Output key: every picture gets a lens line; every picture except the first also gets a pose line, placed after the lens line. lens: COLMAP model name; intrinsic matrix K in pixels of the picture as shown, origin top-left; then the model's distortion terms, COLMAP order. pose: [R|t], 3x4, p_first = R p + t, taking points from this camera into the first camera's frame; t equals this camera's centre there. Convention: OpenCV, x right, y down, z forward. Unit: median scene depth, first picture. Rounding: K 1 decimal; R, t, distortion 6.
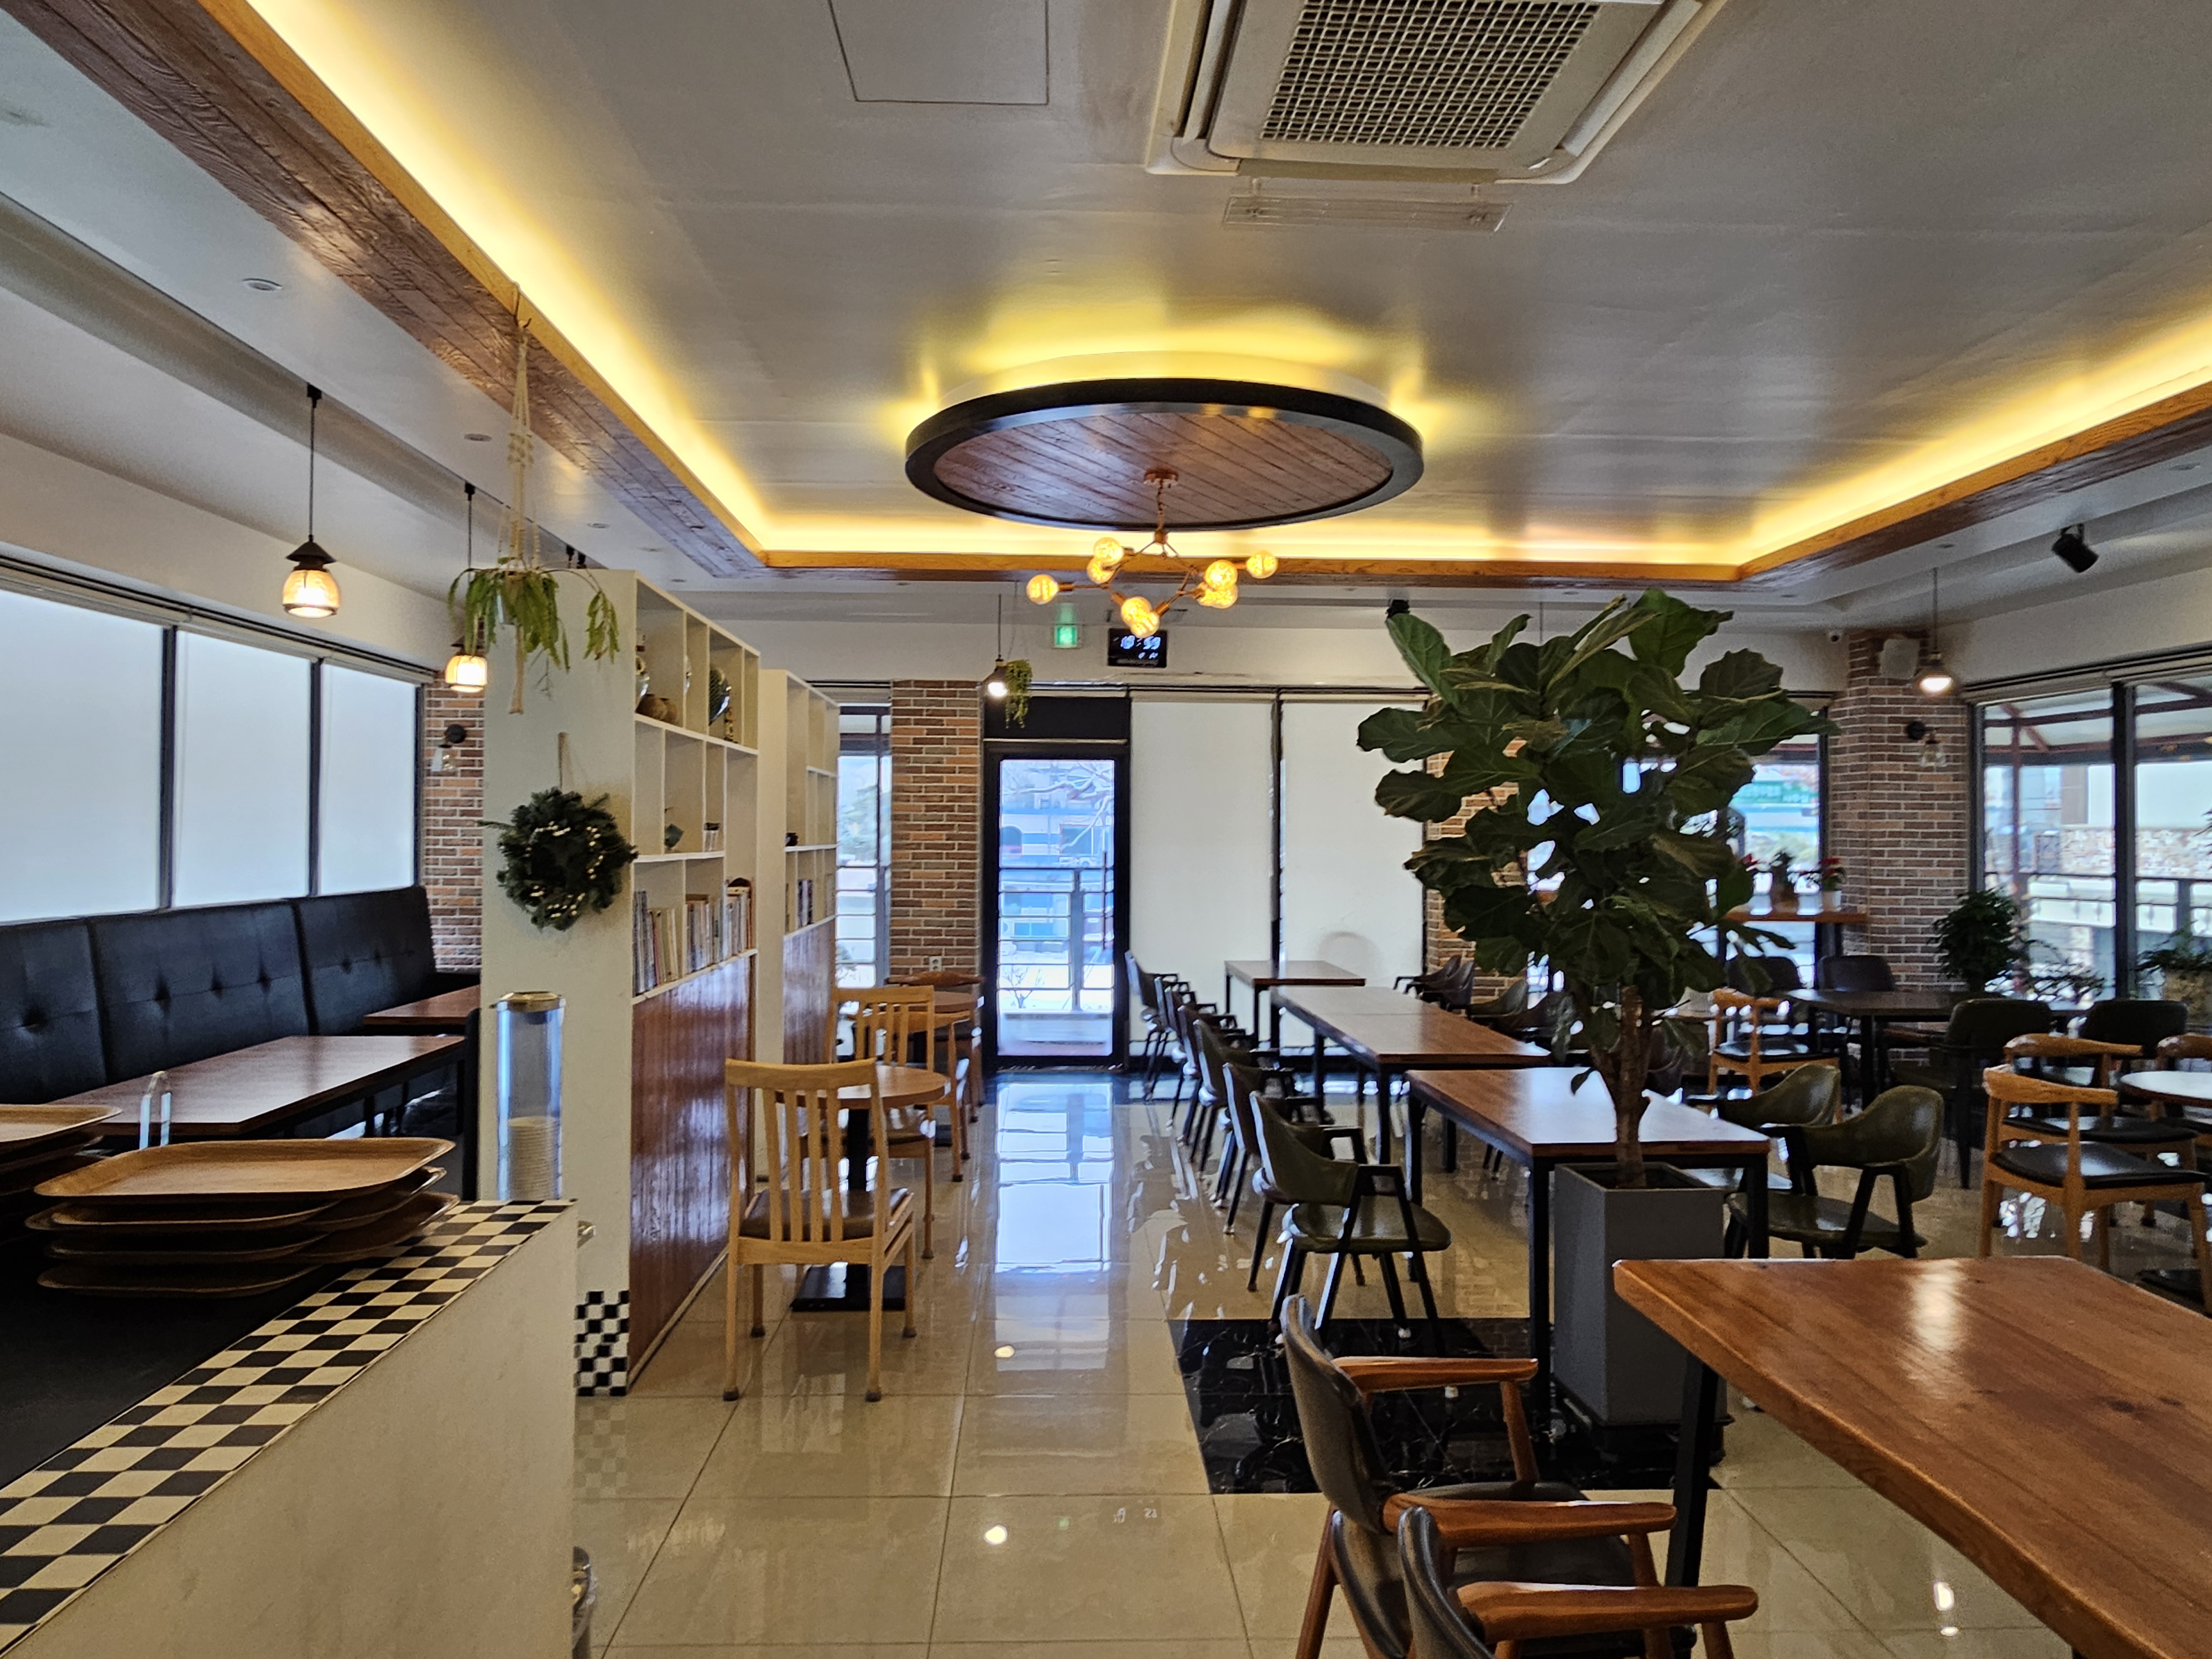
lens RADIAL K [[1451.9, 0, 1106.0], [0, 1451.9, 829.5], [0, 0, 1]] dist [-0.002779, -0.001714]
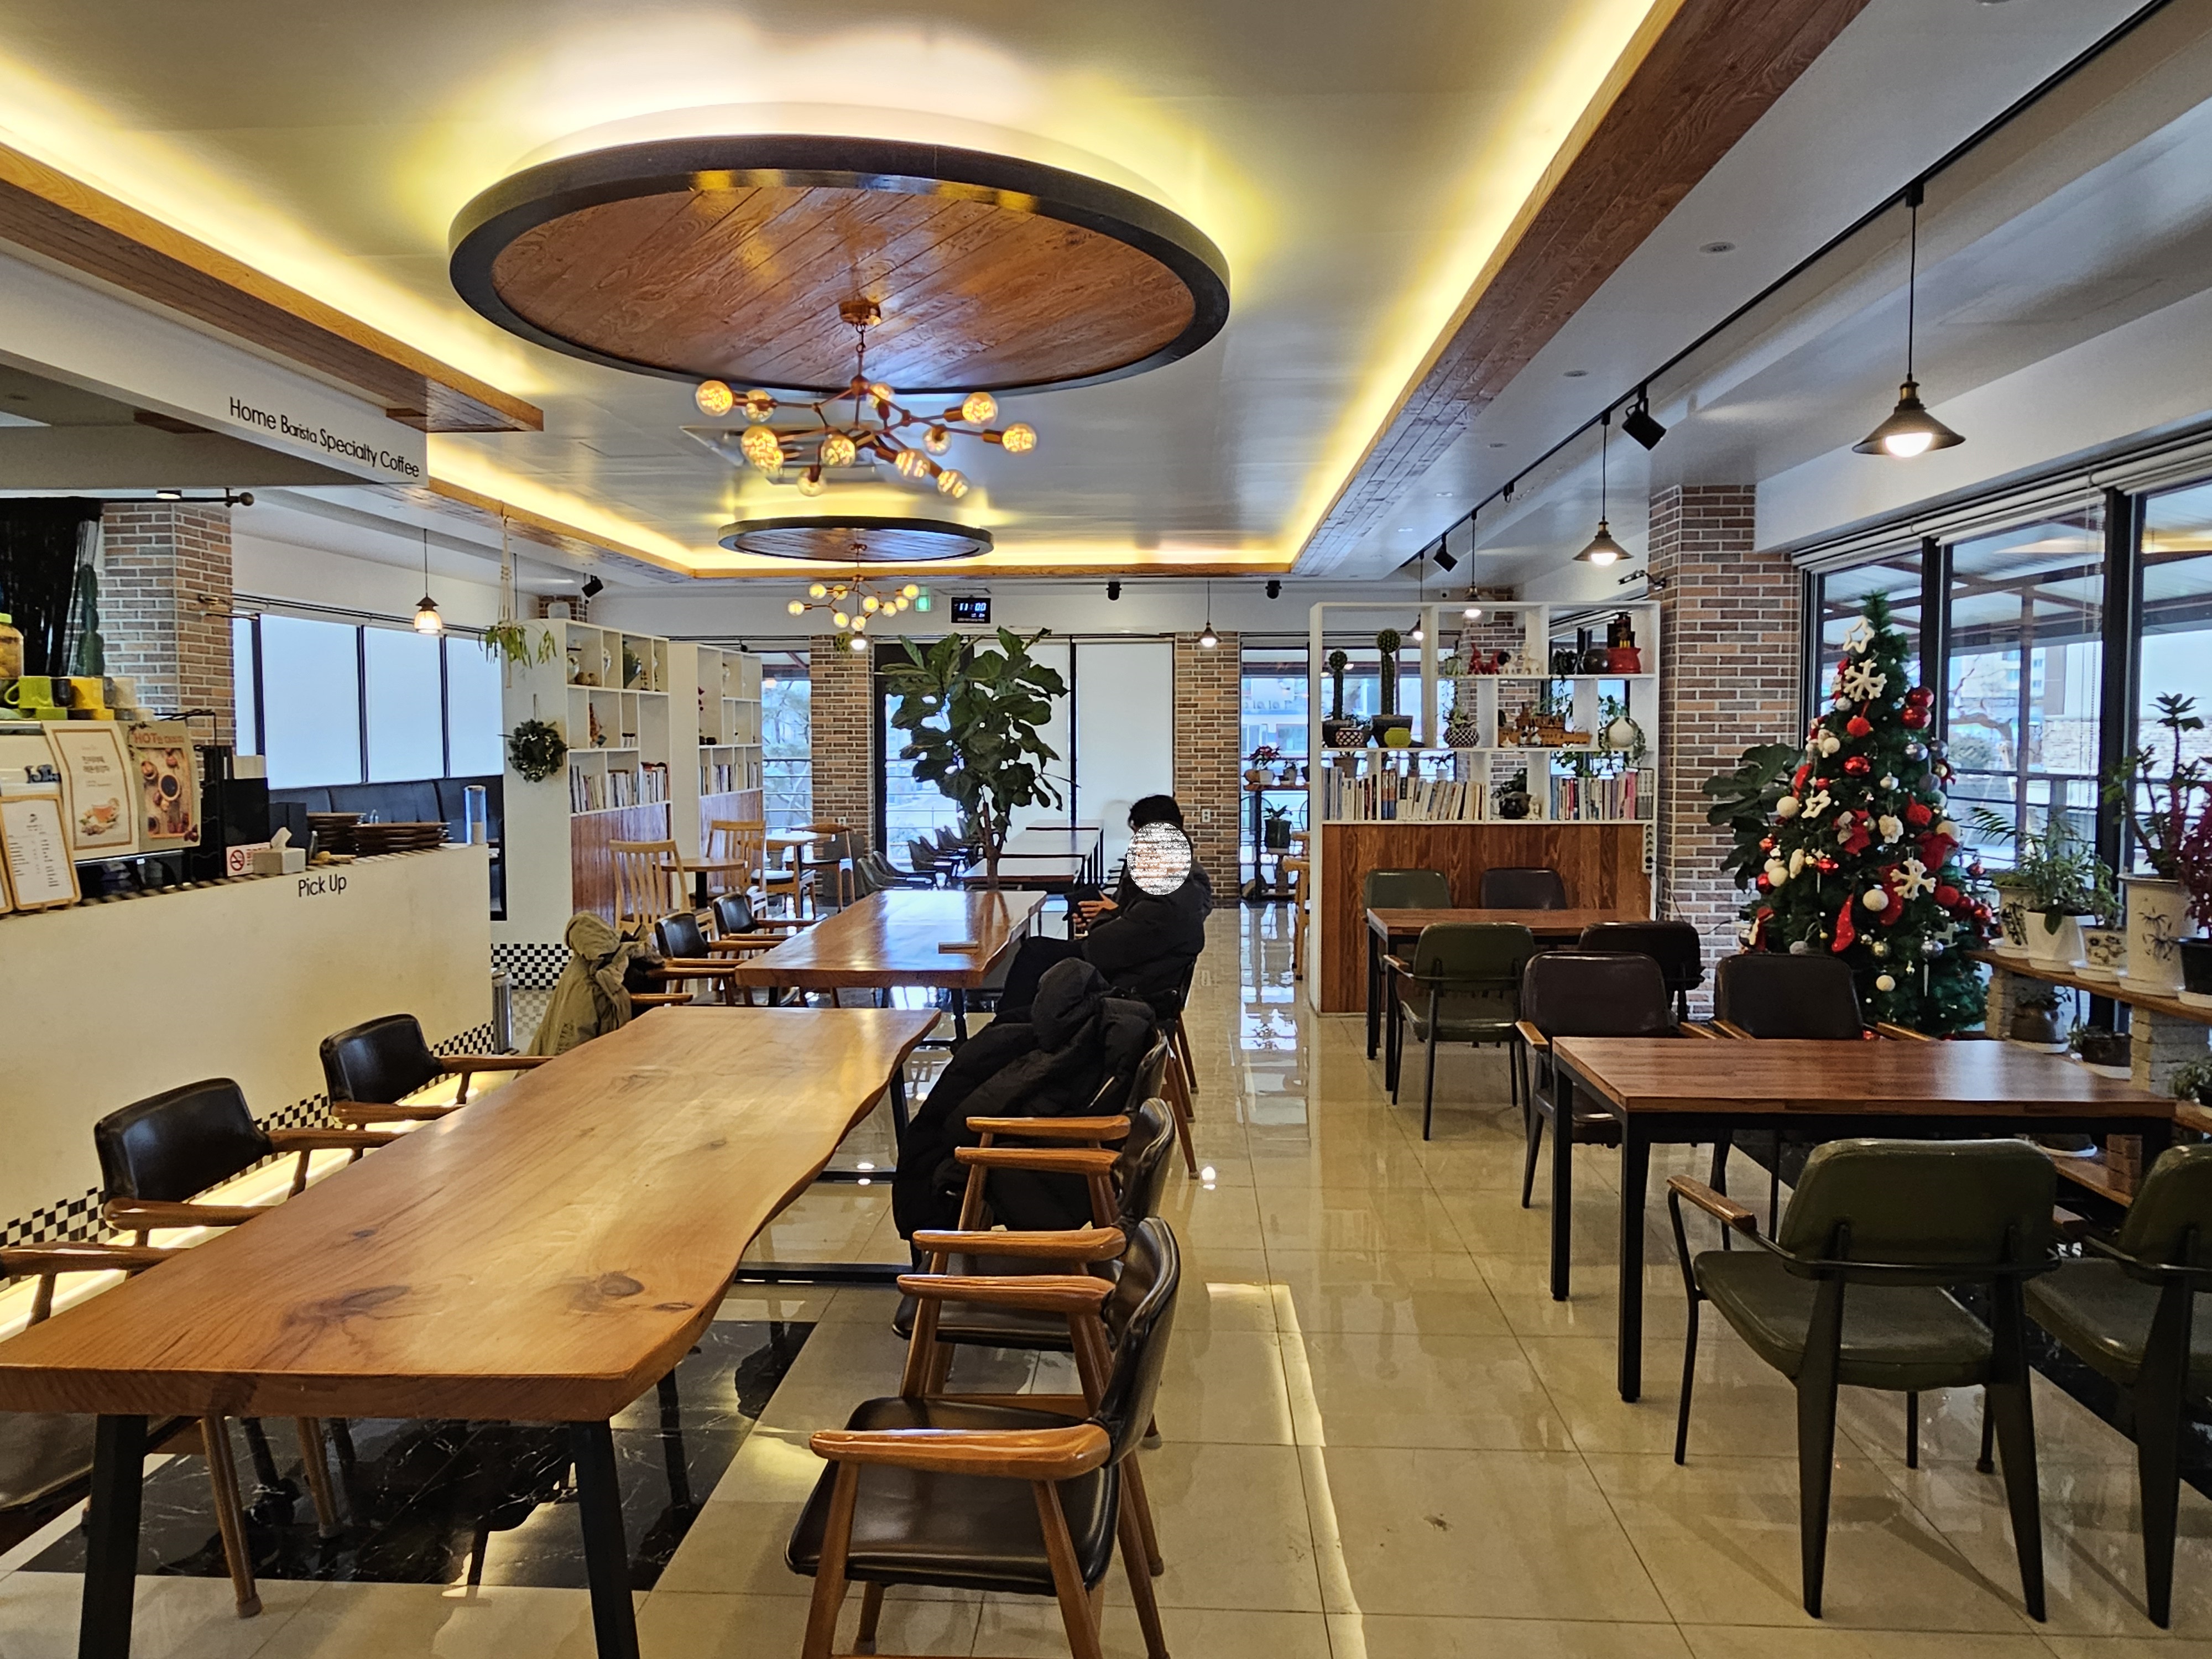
lens RADIAL K [[1451.9, 0, 1106.0], [0, 1451.9, 829.5], [0, 0, 1]] dist [-0.002779, -0.001714]
pose [[0.995560, -0.004344, -0.094026, 0.499381], [0.010842, 0.997578, 0.068713, -0.002174], [0.093499, -0.069427, 0.993196, -0.808651]]
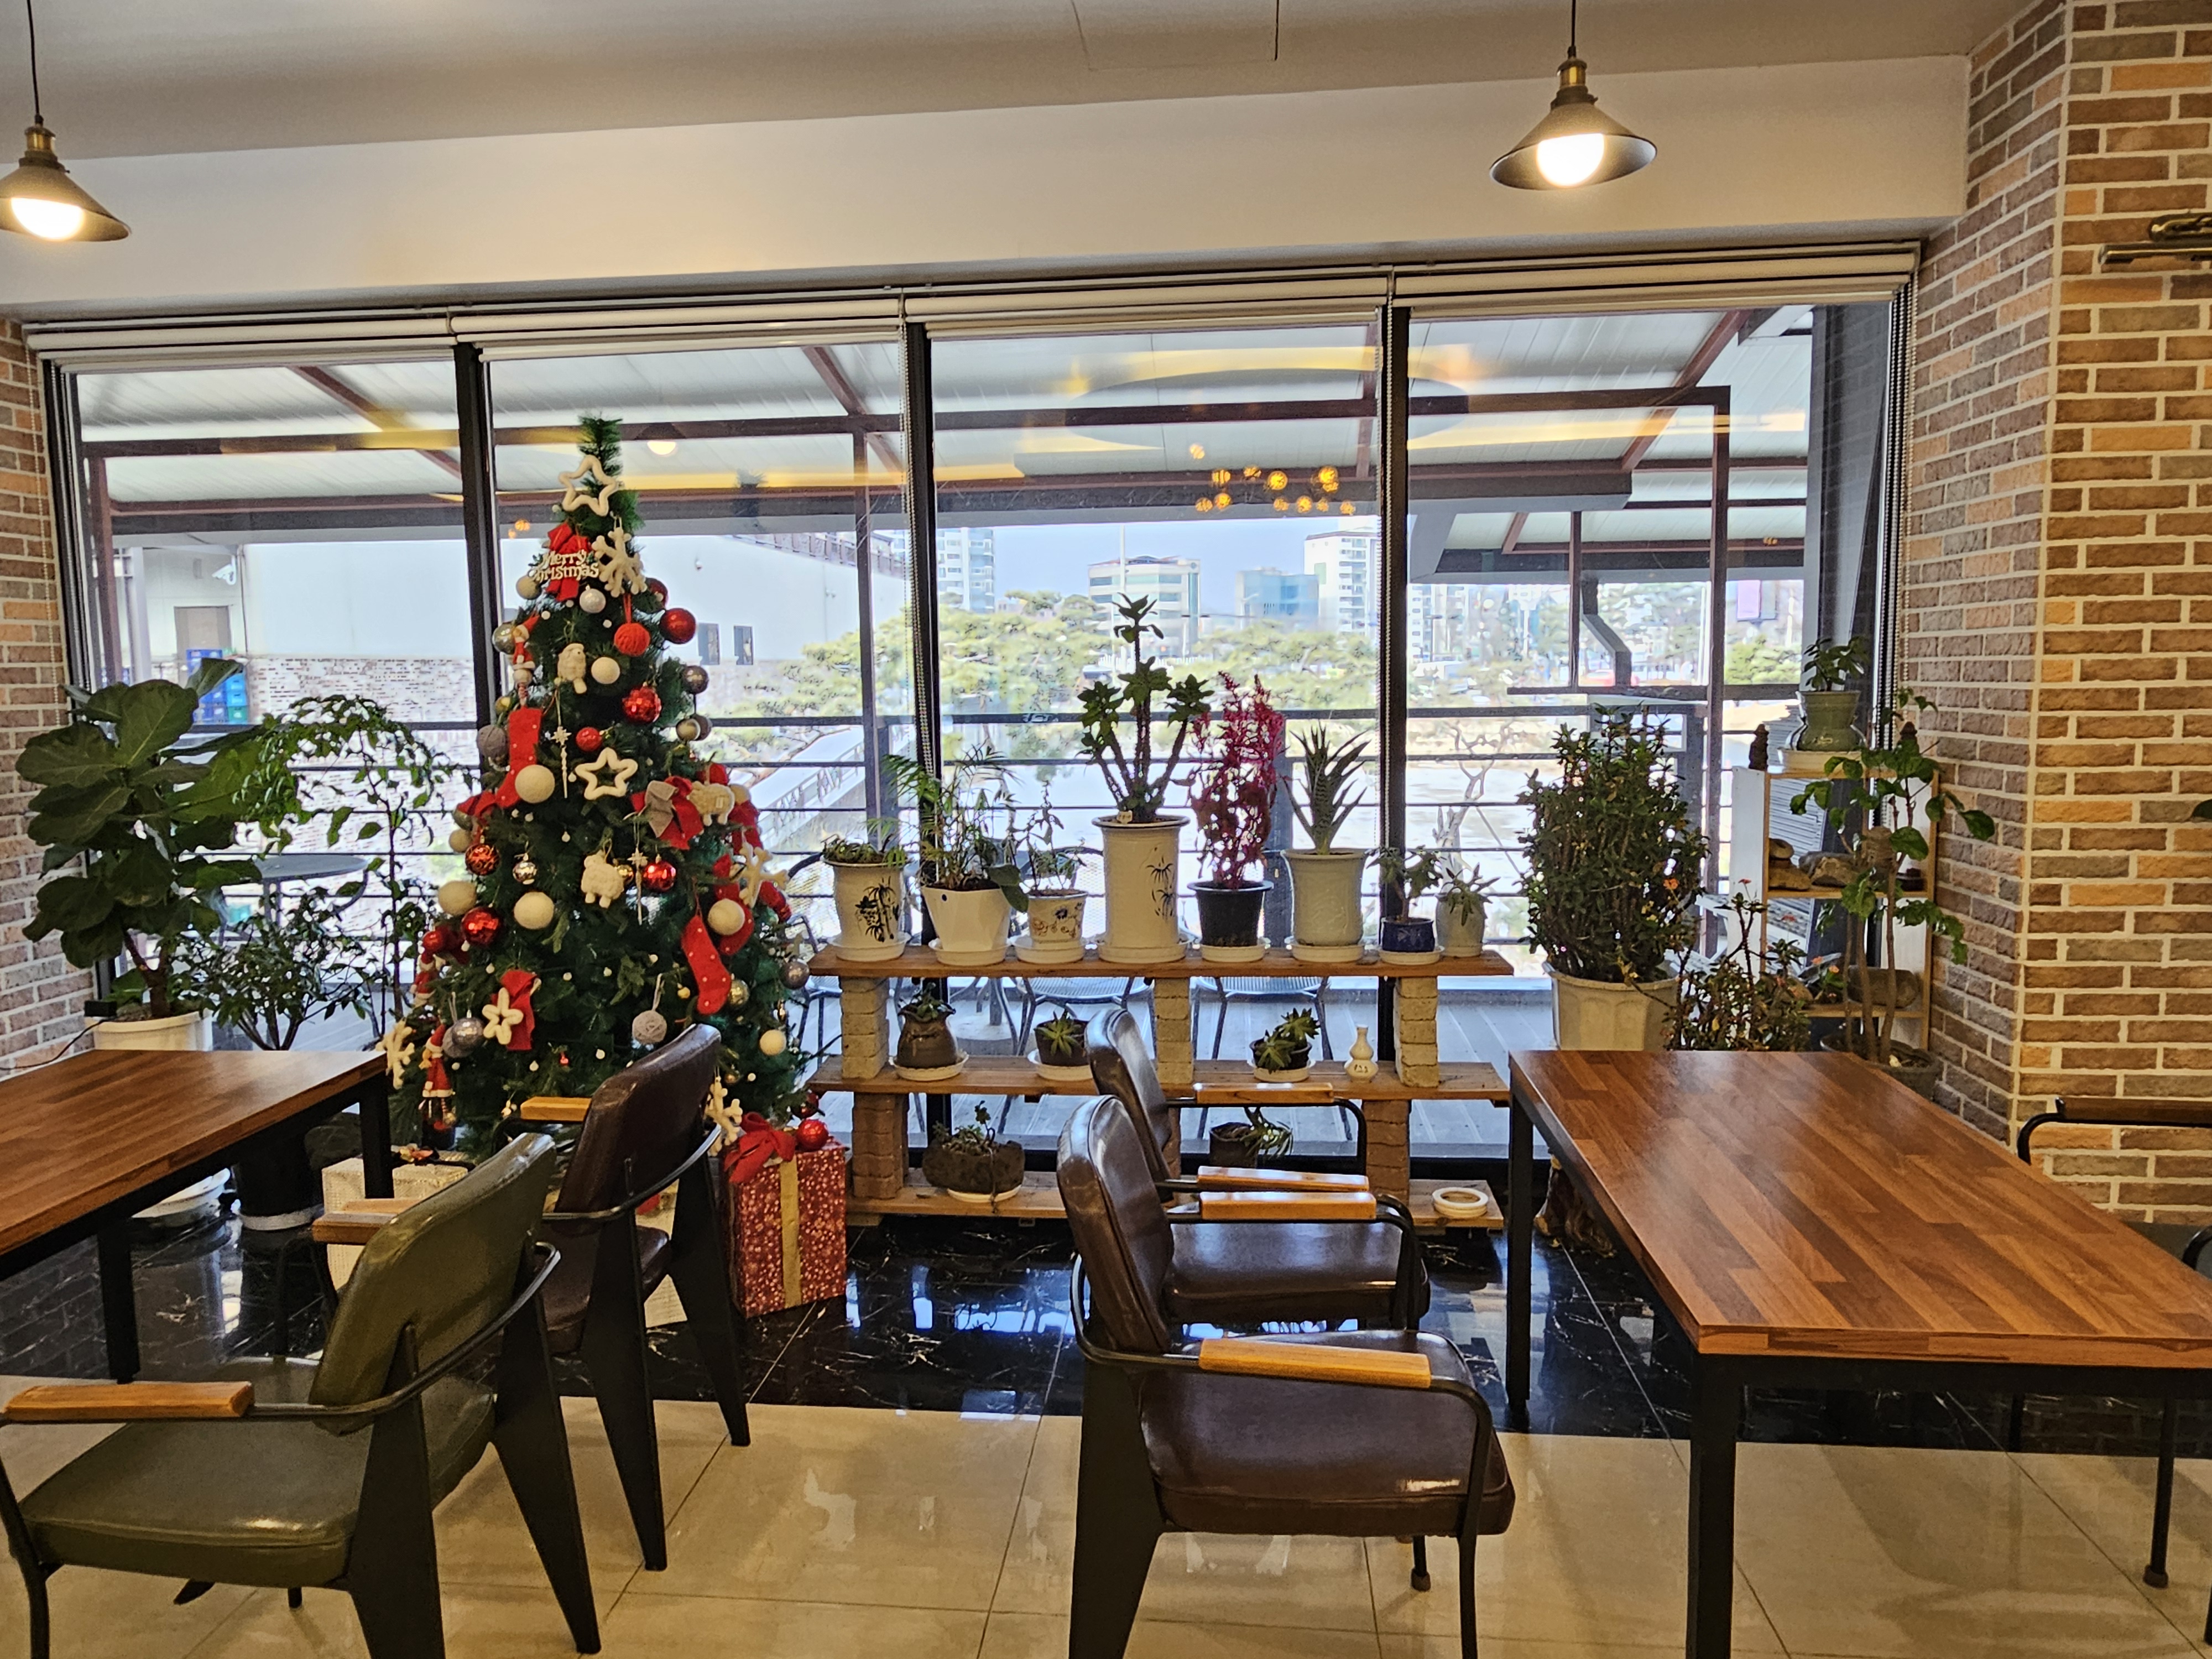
lens RADIAL K [[1451.9, 0, 1106.0], [0, 1451.9, 829.5], [0, 0, 1]] dist [-0.002779, -0.001714]
pose [[0.145690, -0.121539, 0.981836, -0.620084], [0.013881, 0.992579, 0.120809, 0.090631], [-0.989233, -0.003972, 0.146296, 5.118343]]
